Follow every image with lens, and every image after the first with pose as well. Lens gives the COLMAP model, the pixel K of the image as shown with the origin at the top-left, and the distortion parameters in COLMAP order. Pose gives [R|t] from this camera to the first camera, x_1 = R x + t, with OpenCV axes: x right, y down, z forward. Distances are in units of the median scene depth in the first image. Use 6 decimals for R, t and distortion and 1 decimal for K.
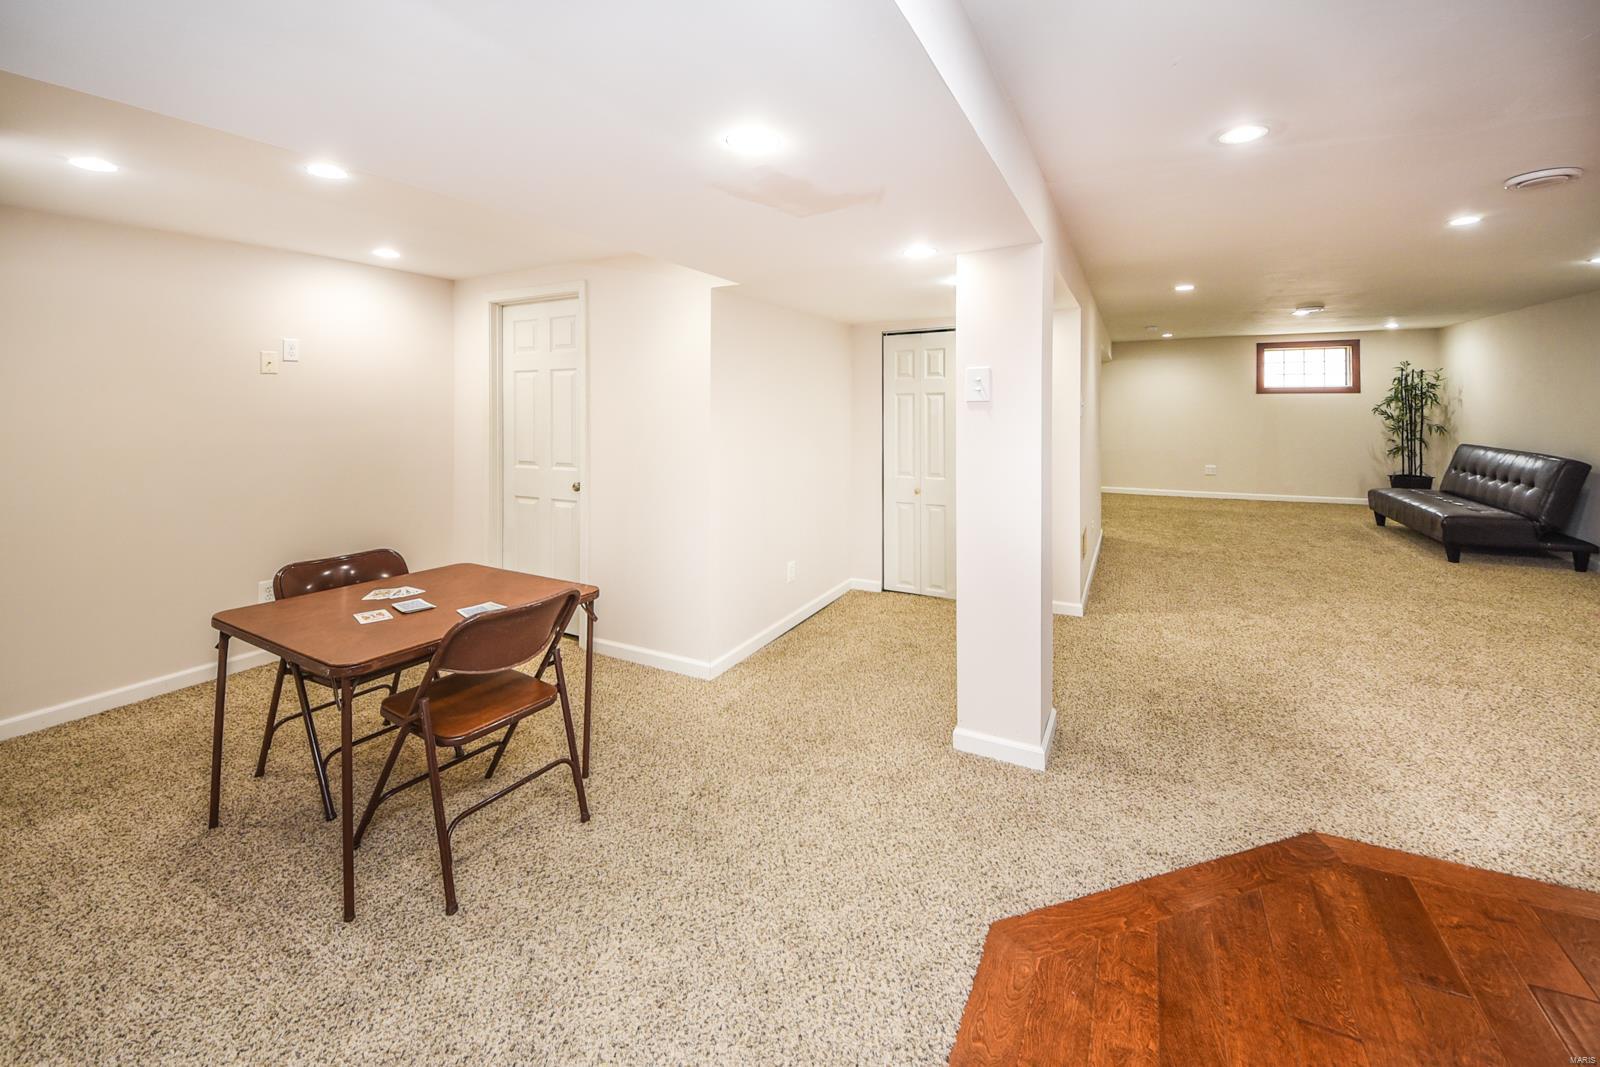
lens RADIAL K [[621.4, 0, 793.7], [0, 621.4, 404.8], [0, 0, 1]] dist [-0.000304, -0.000644]
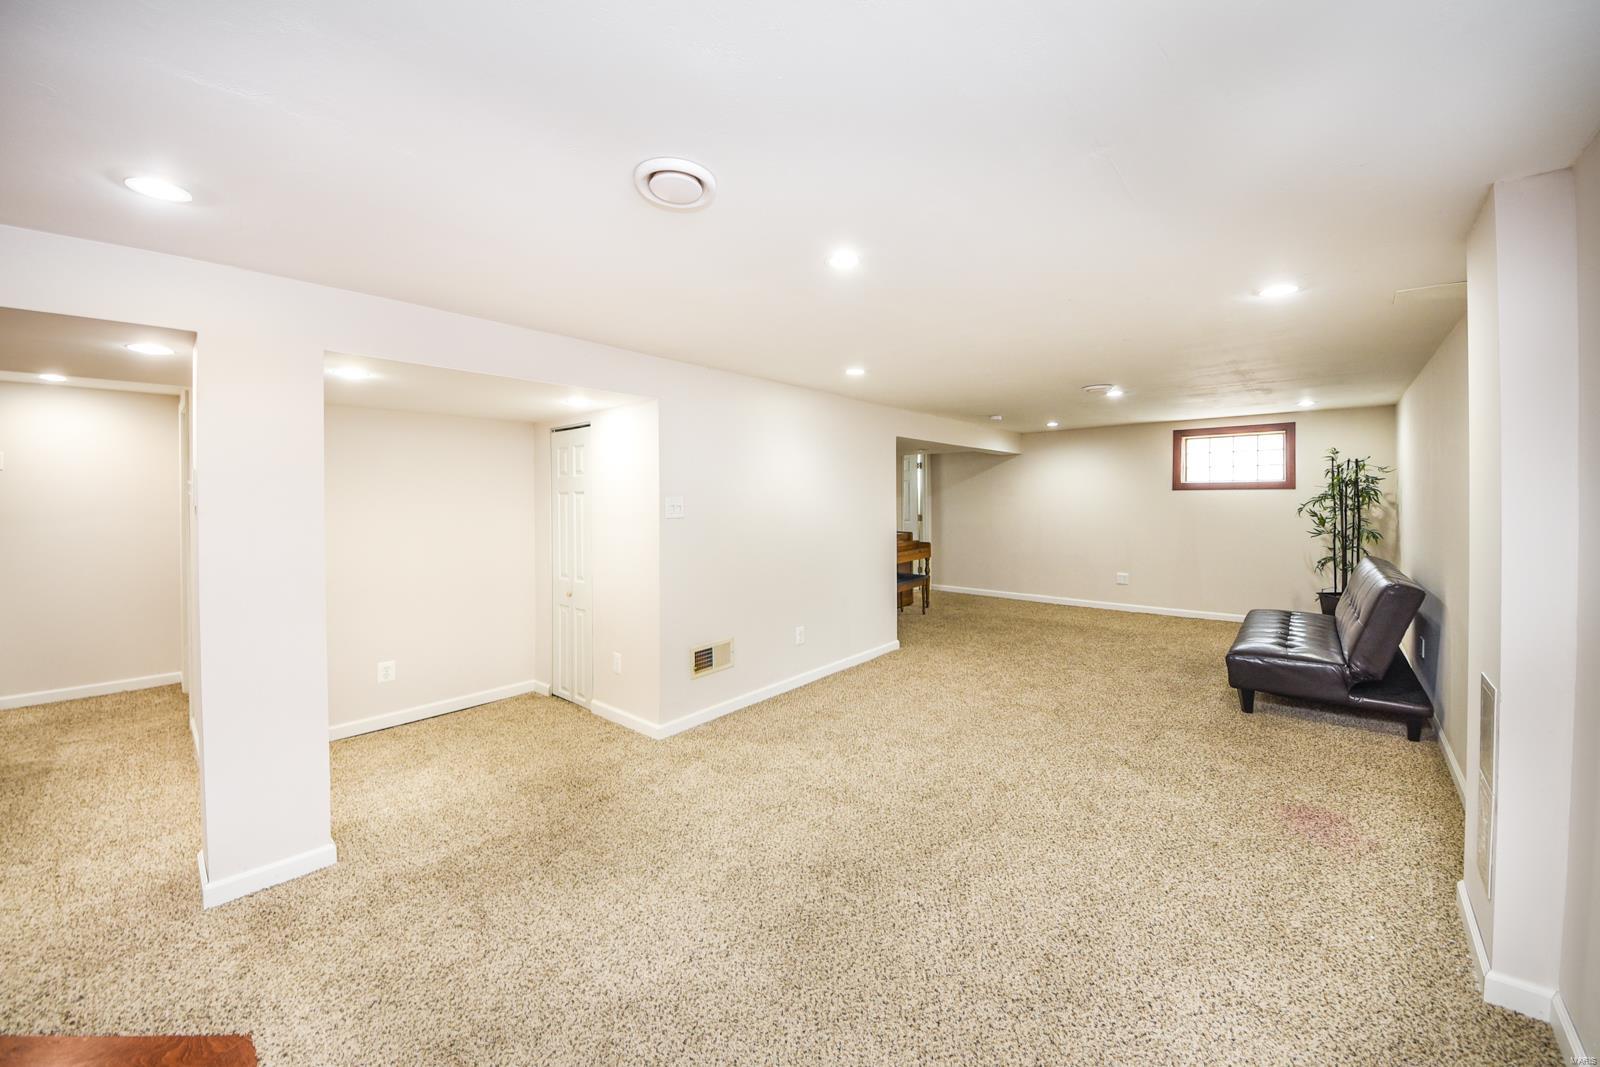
lens RADIAL K [[576.3, 0, 774.2], [0, 576.3, 510.4], [0, 0, 1]] dist [0.002764, -0.005558]
pose [[0.975144, 0.002810, -0.221552, 0.430205], [0.000556, 0.999885, 0.015131, -0.002797], [0.221570, -0.014878, 0.975031, 0.124326]]
